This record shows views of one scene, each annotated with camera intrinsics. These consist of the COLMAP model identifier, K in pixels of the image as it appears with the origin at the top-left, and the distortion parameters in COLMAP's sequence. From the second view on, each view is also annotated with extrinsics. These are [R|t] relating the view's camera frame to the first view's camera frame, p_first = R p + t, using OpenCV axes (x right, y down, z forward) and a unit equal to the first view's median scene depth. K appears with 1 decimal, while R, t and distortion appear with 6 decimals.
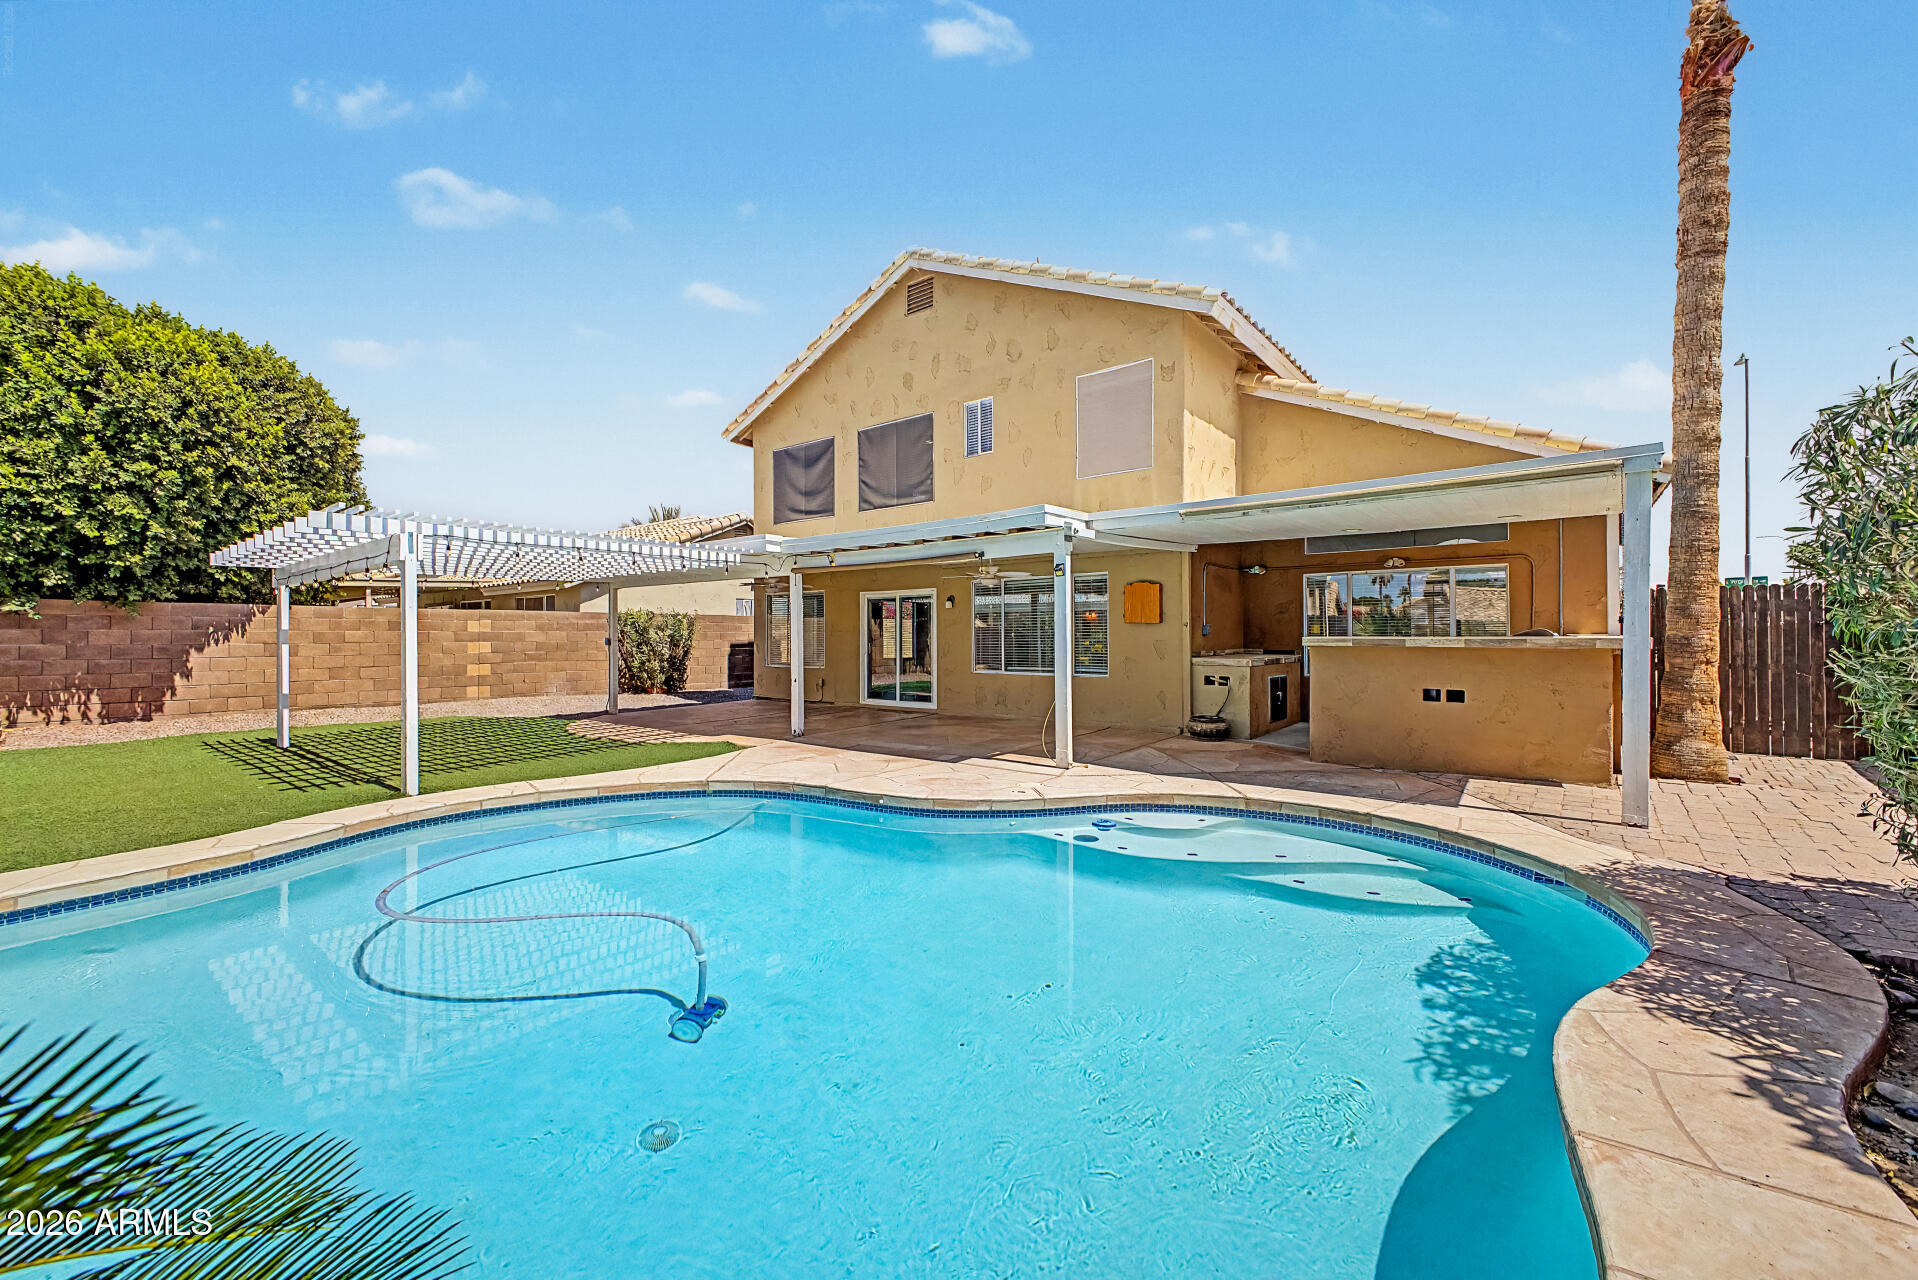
lens RADIAL K [[750.8, 0, 968.1], [0, 750.8, 632.8], [0, 0, 1]] dist [0.012054, -0.000279]
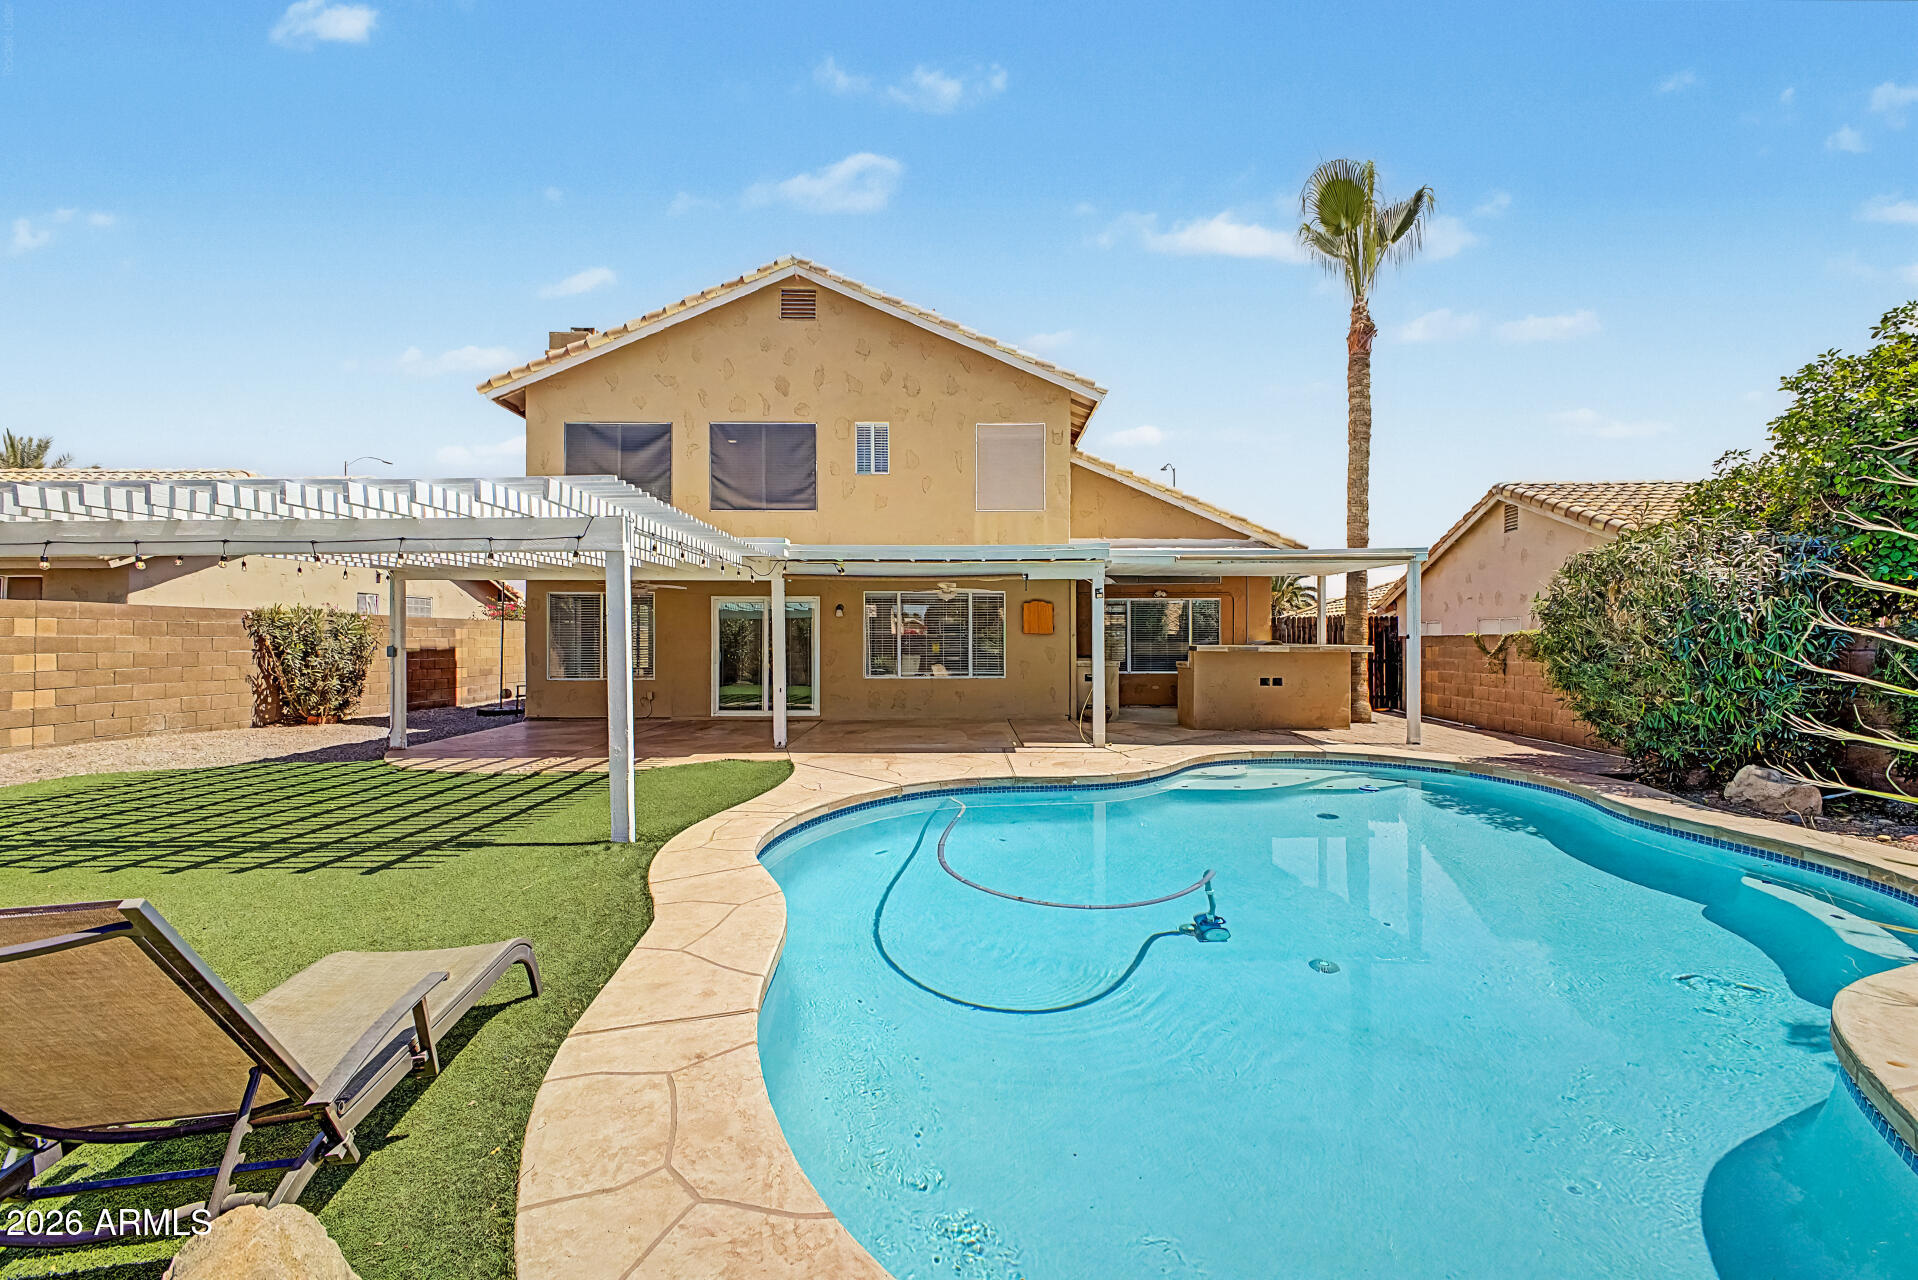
lens RADIAL K [[750.8, 0, 968.1], [0, 750.8, 632.8], [0, 0, 1]] dist [0.012054, -0.000279]
pose [[0.789519, 0.009090, 0.613659, -0.501628], [-0.003952, 0.999945, -0.009726, -0.001597], [-0.613714, 0.005254, 0.789511, 0.074087]]
